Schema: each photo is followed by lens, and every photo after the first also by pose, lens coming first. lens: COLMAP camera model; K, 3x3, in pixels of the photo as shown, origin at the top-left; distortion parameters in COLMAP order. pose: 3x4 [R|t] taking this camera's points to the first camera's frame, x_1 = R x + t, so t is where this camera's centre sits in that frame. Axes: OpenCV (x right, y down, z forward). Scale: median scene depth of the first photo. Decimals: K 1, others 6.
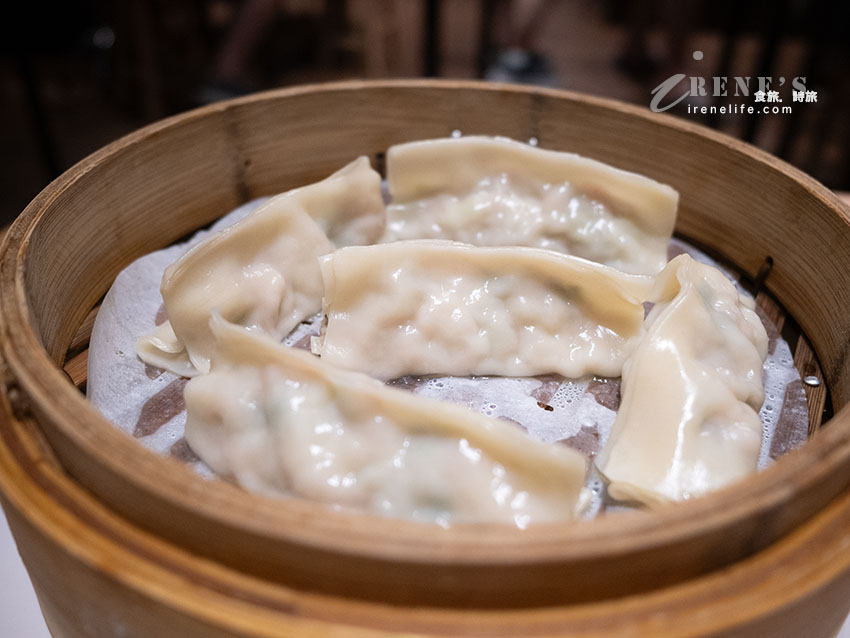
lens RADIAL K [[807.9, 0, 425.0], [0, 807.9, 319.0], [0, 0, 1]] dist [0.000197, -0.022198]
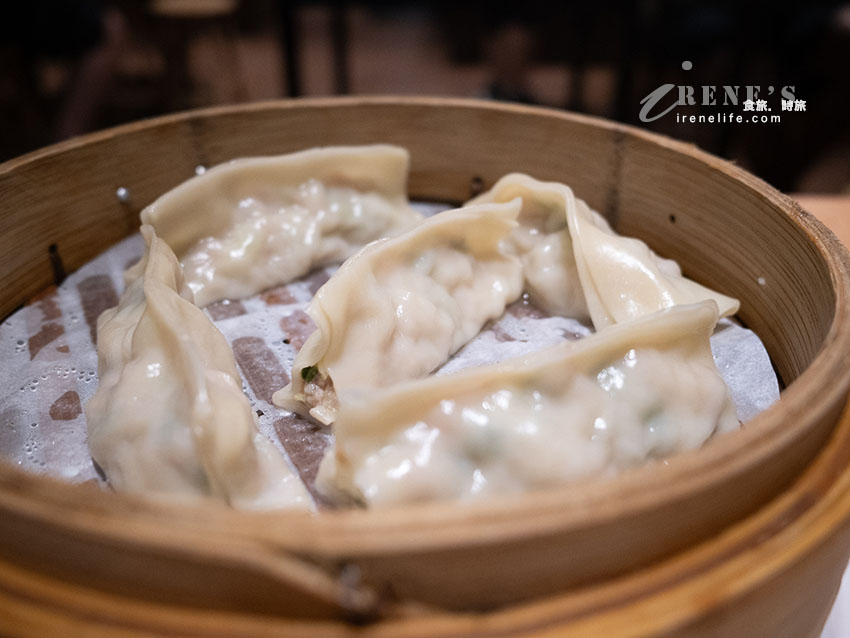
lens RADIAL K [[807.9, 0, 425.0], [0, 807.9, 319.0], [0, 0, 1]] dist [0.000197, -0.022198]
pose [[0.567393, -0.432390, 0.700788, -0.625577], [0.472882, 0.867815, 0.152577, -0.132803], [-0.674127, 0.244819, 0.696861, 0.329772]]
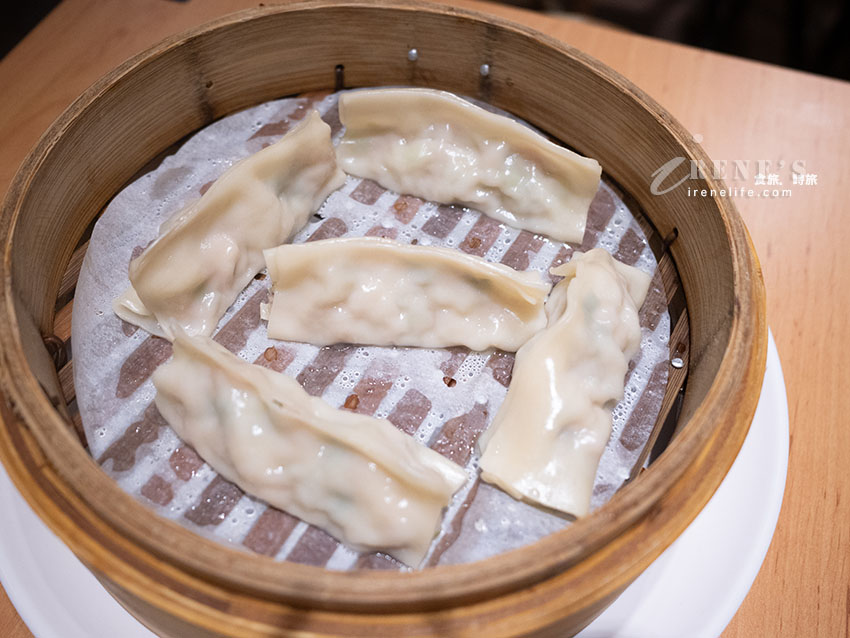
lens RADIAL K [[801.2, 0, 417.4], [0, 801.2, 319.4], [0, 0, 1]] dist [-0.004114, 0.006842]
pose [[0.998403, 0.056493, -0.000378, 0.091608], [-0.052717, 0.934036, 0.353268, -0.390154], [0.020310, -0.352684, 0.935522, -0.100887]]
